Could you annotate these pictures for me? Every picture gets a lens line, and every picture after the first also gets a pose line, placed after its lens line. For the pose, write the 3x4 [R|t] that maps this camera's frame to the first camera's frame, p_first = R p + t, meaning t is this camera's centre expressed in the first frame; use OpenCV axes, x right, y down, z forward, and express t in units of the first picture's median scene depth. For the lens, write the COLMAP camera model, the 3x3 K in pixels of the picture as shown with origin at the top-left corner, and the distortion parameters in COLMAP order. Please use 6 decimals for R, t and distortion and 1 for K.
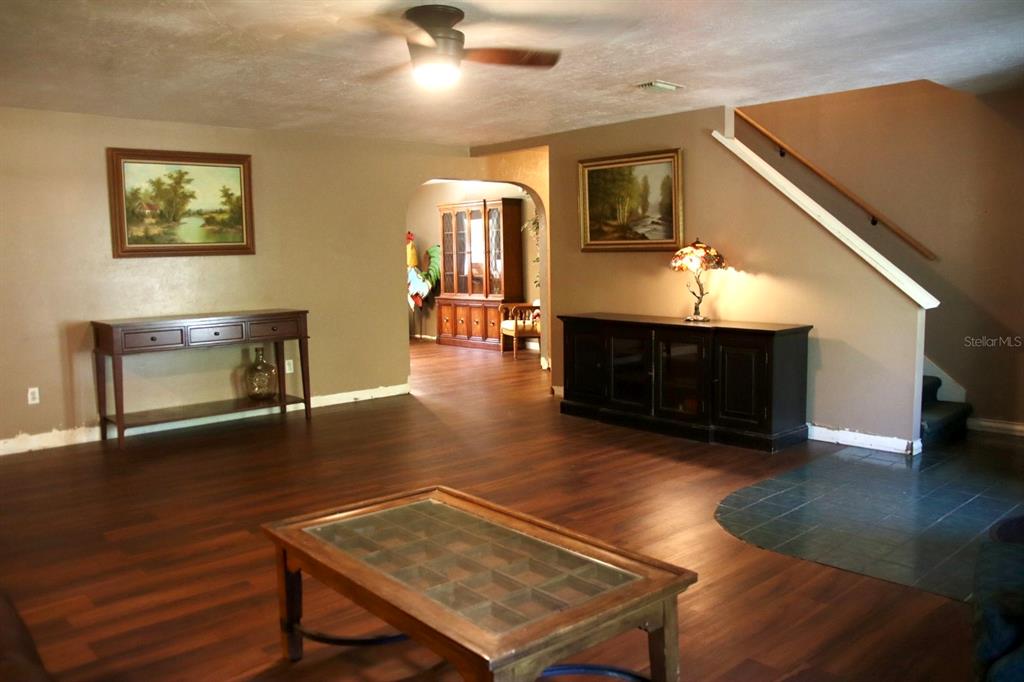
lens RADIAL K [[810.1, 0, 512.0], [0, 810.1, 341.0], [0, 0, 1]] dist [-0.078025, 0.005697]
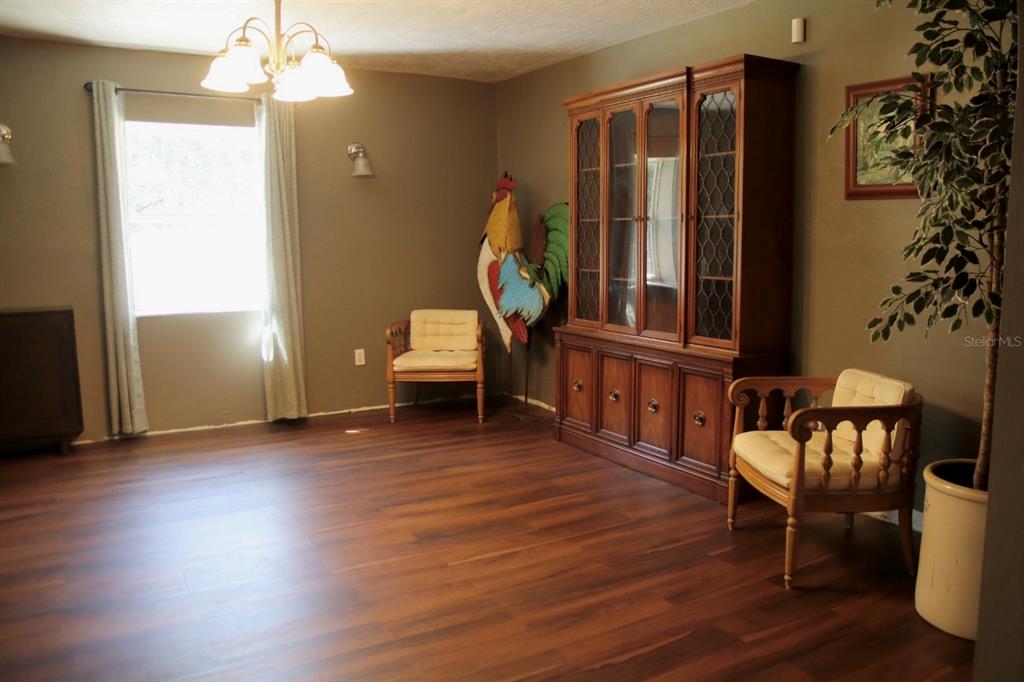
lens RADIAL K [[810.1, 0, 512.0], [0, 810.1, 341.0], [0, 0, 1]] dist [-0.078025, 0.005697]
pose [[0.978173, 0.038323, -0.204226, -0.031760], [-0.032037, 0.998908, 0.033998, -0.061530], [0.205305, -0.026713, 0.978333, 0.601675]]
